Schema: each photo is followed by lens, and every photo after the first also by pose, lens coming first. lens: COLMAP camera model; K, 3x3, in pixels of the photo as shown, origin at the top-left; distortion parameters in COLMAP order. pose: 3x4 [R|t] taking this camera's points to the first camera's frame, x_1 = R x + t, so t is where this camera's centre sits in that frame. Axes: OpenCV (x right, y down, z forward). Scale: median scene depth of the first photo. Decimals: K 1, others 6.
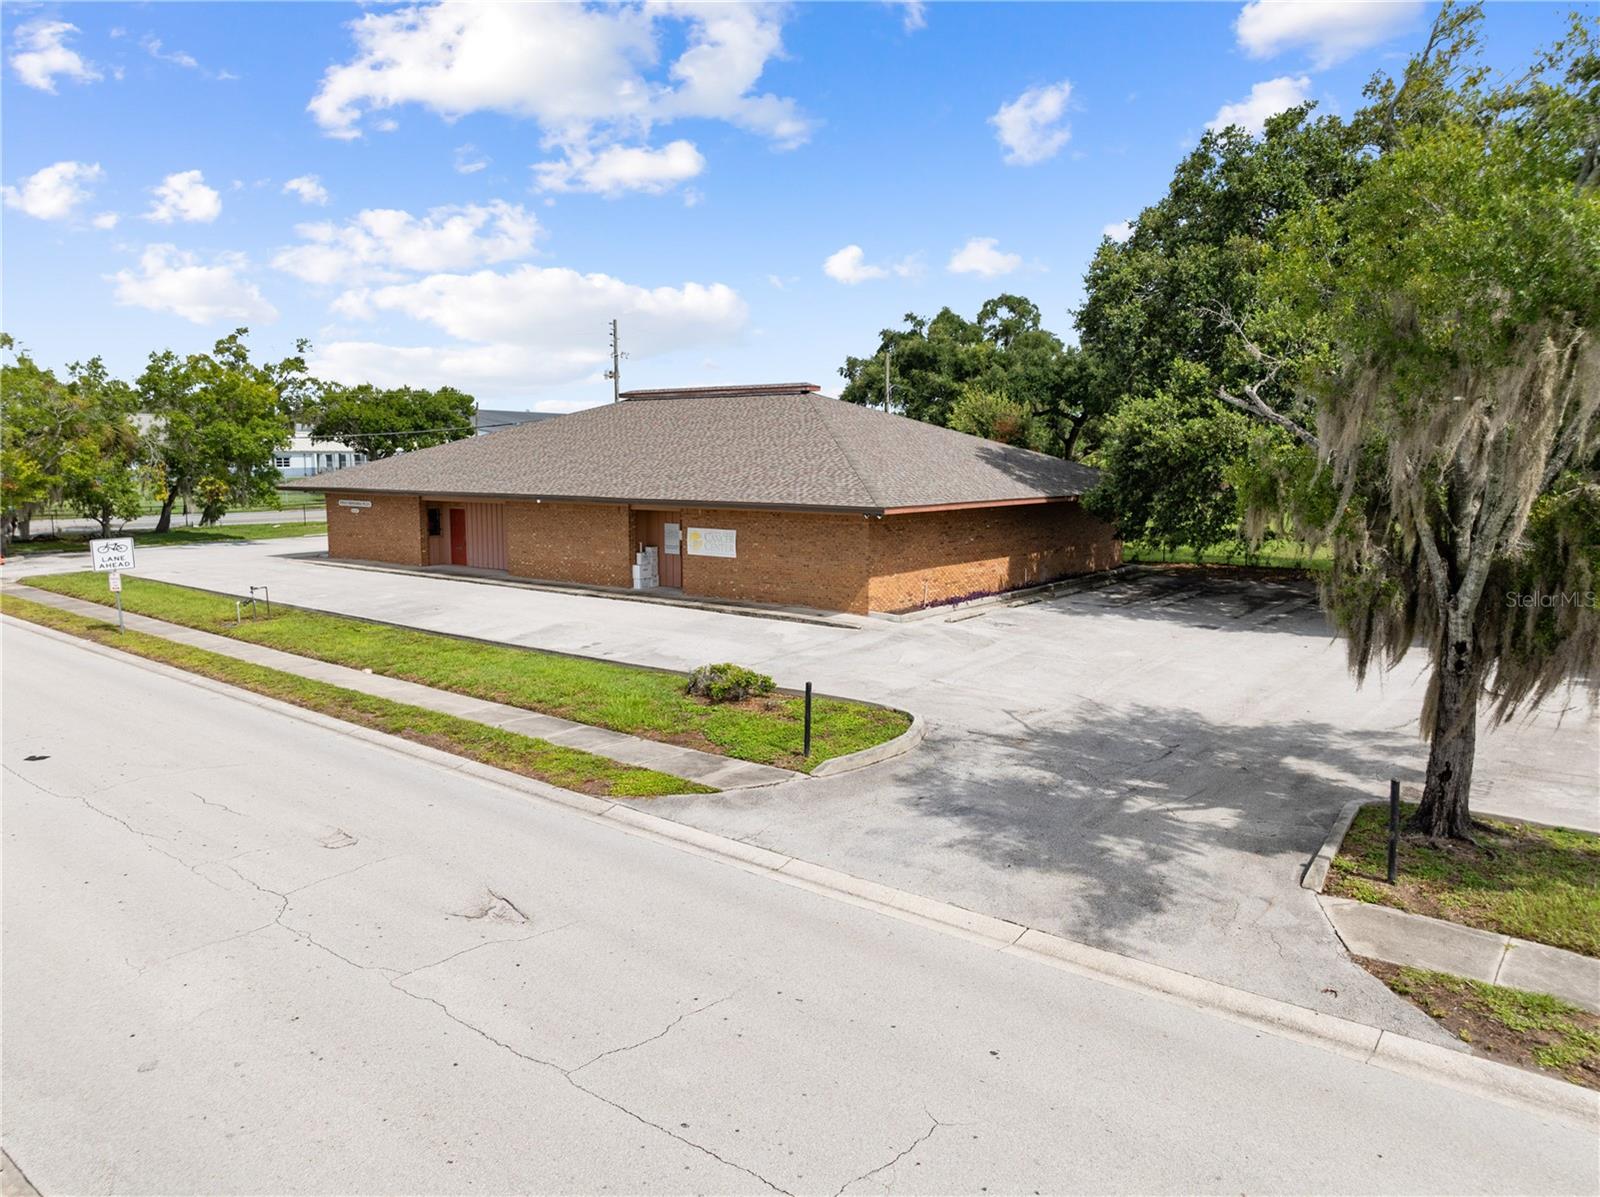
lens RADIAL K [[1126.0, 0, 794.4], [0, 1126.0, 602.9], [0, 0, 1]] dist [-0.038848, 0.005523]
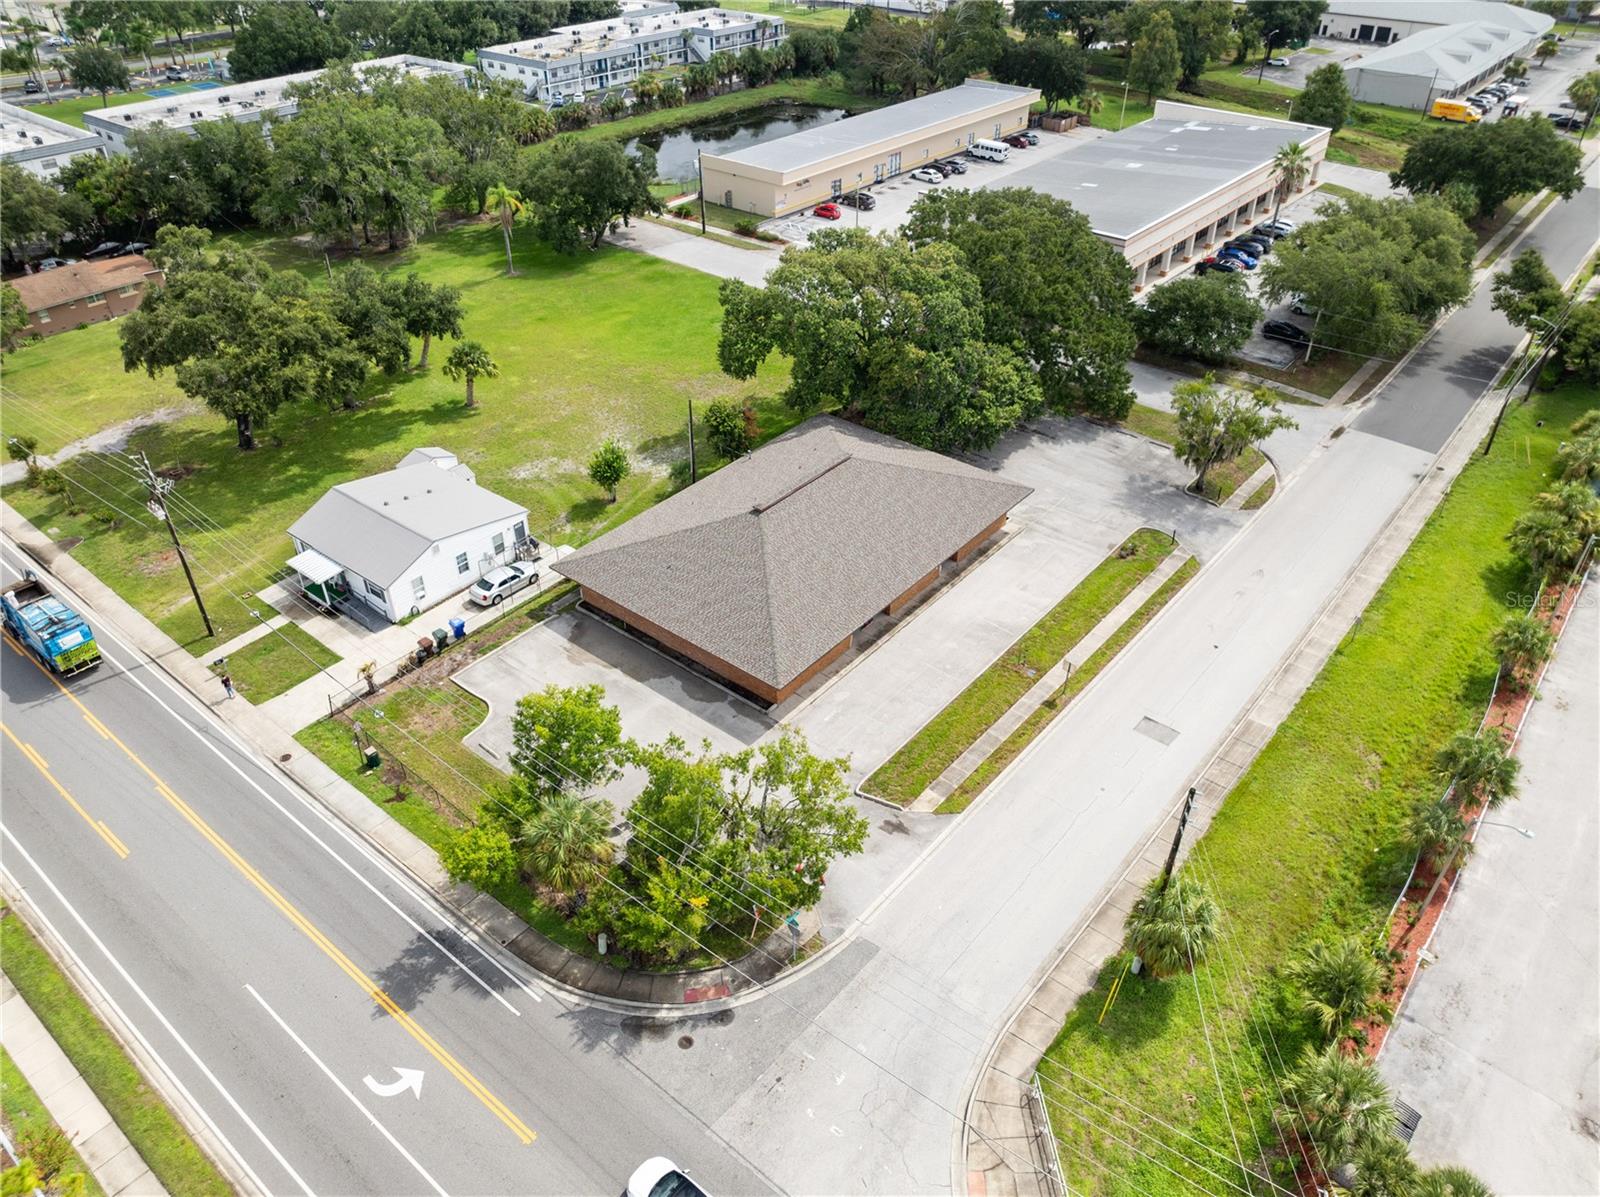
lens RADIAL K [[1126.0, 0, 811.0], [0, 1126.0, 598.7], [0, 0, 1]] dist [-0.038848, 0.005523]
pose [[0.020824, -0.587830, 0.808716, -2.040020], [0.125169, 0.804060, 0.581223, -1.341653], [-0.991917, 0.089123, 0.090321, 1.073327]]
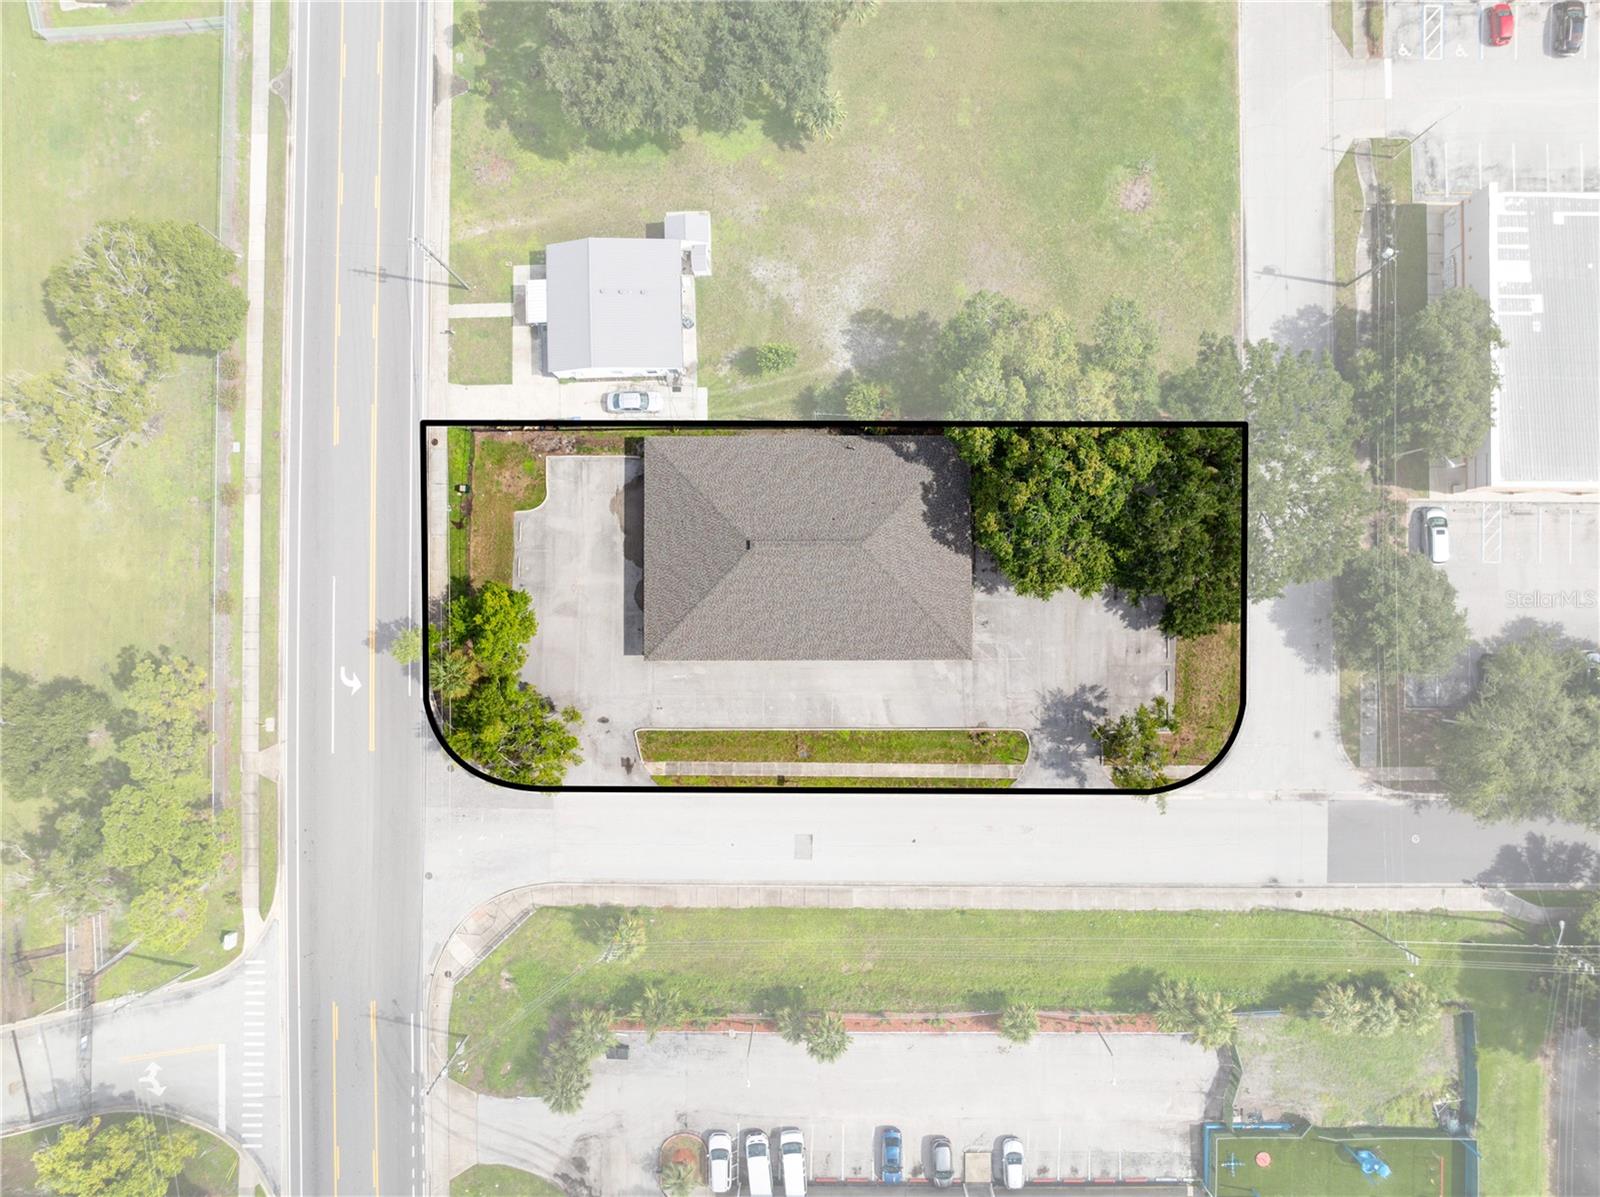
lens RADIAL K [[1126.0, 0, 808.2], [0, 1126.0, 585.7], [0, 0, 1]] dist [-0.038848, 0.005523]
pose [[0.789685, -0.613512, -0.000715, -0.151714], [0.092668, 0.118126, 0.988665, -3.012902], [-0.606473, -0.780801, 0.150135, 0.762216]]
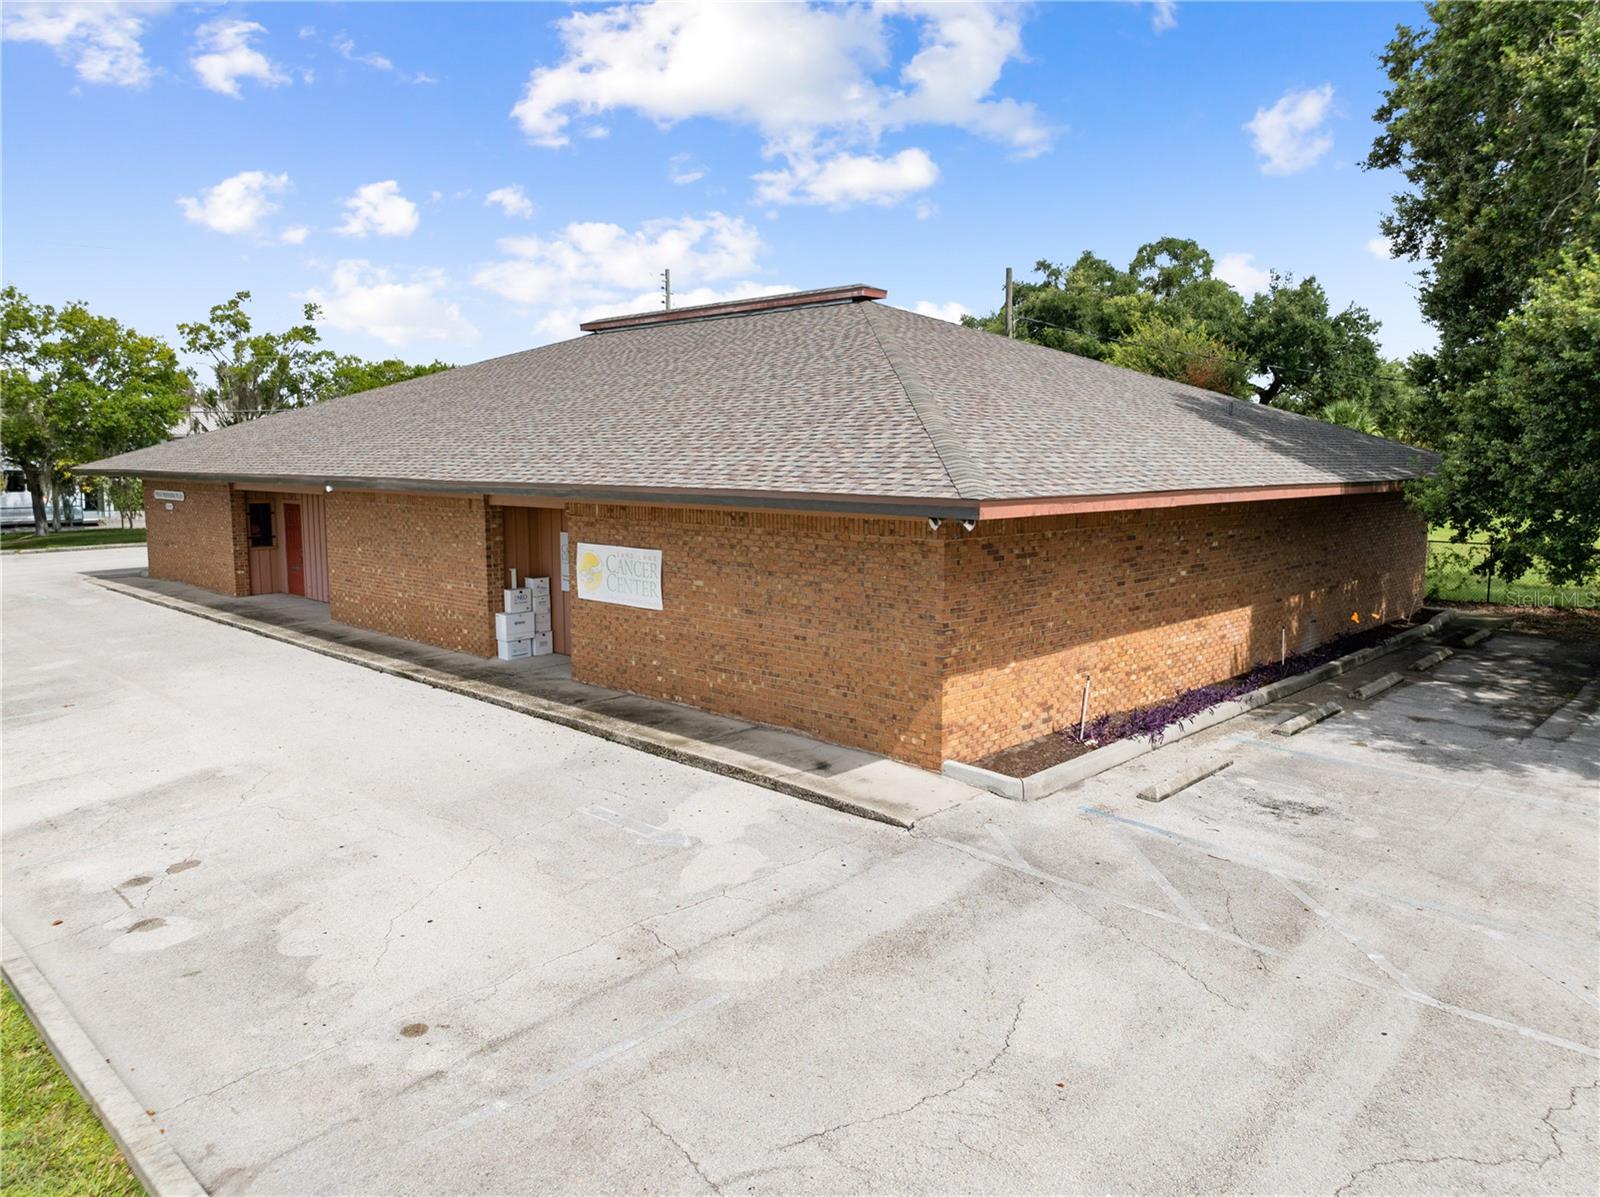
lens RADIAL K [[1126.0, 0, 801.0], [0, 1126.0, 599.2], [0, 0, 1]] dist [-0.038848, 0.005523]
pose [[0.994520, 0.013795, -0.103633, 0.048517], [-0.014124, 0.999897, -0.002438, -0.041474], [0.103589, 0.003888, 0.994613, 0.512727]]
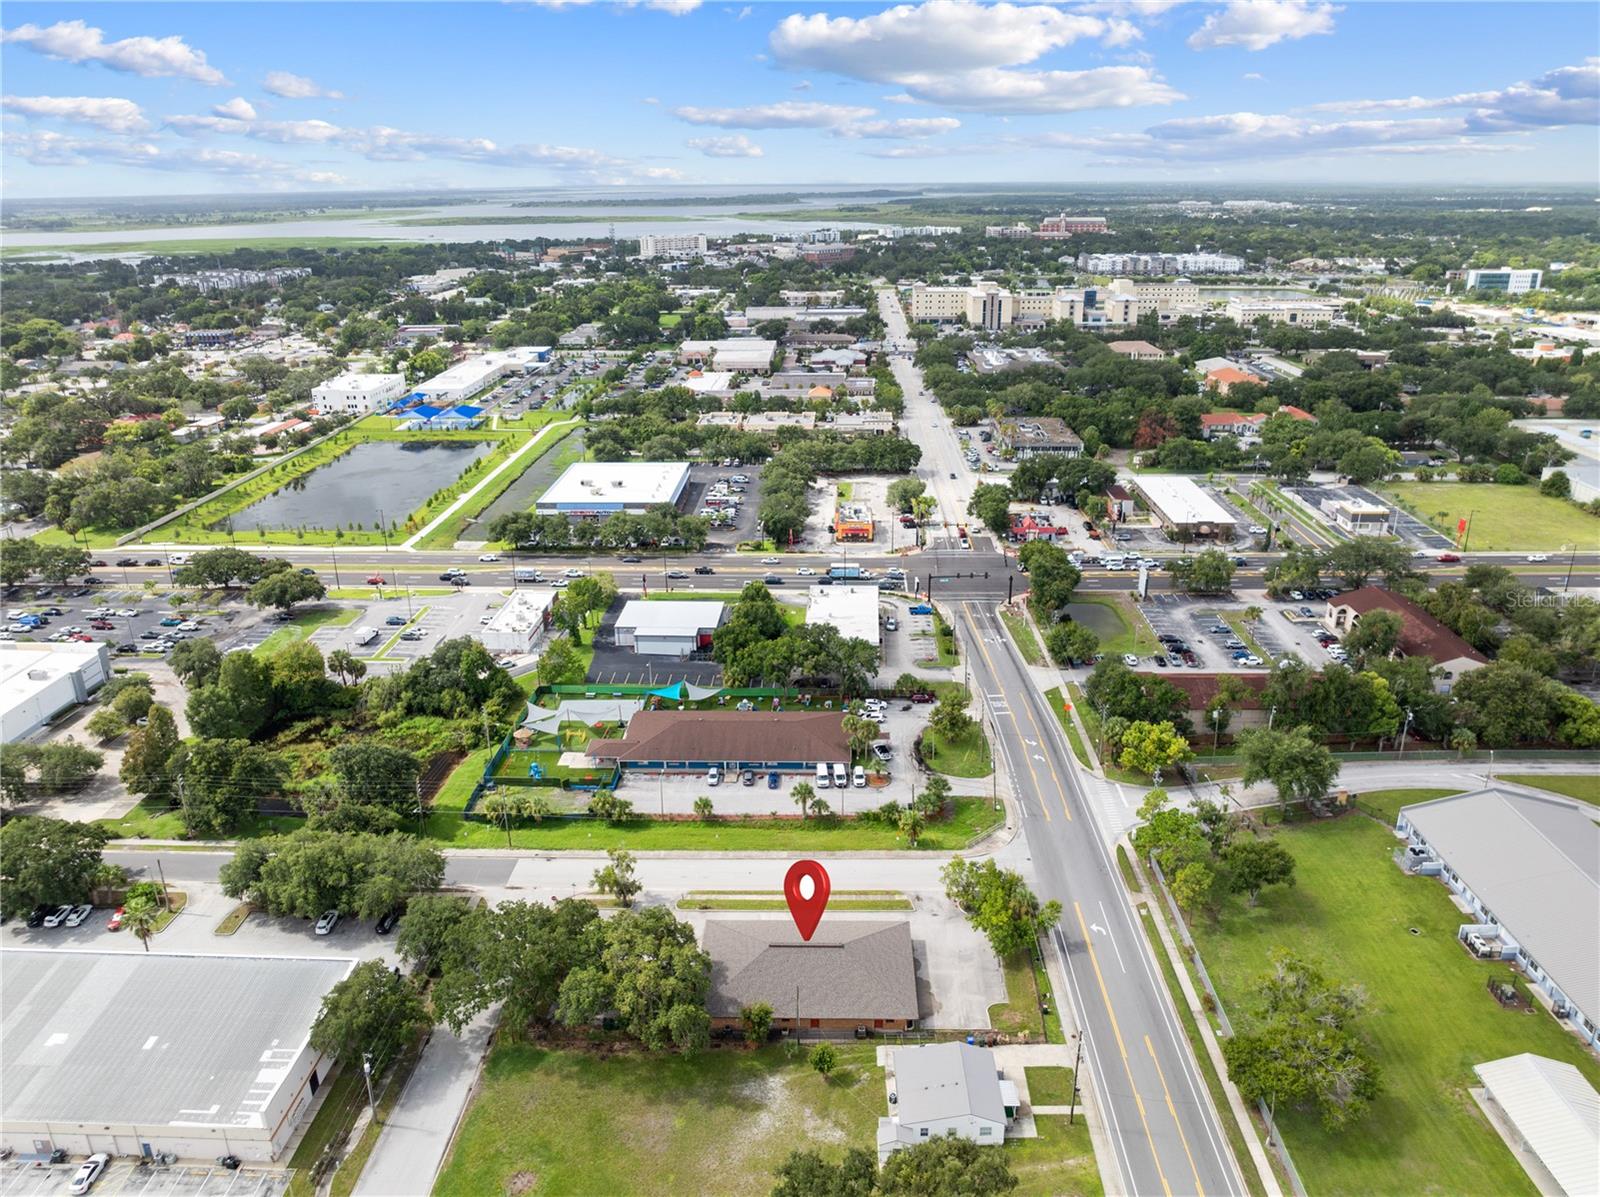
lens RADIAL K [[1126.0, 0, 810.3], [0, 1126.0, 600.1], [0, 0, 1]] dist [-0.038848, 0.005523]
pose [[-0.805611, 0.215077, -0.552025, 2.031170], [-0.066878, 0.892805, 0.445451, -3.404883], [0.588657, 0.395779, -0.704870, 3.847897]]
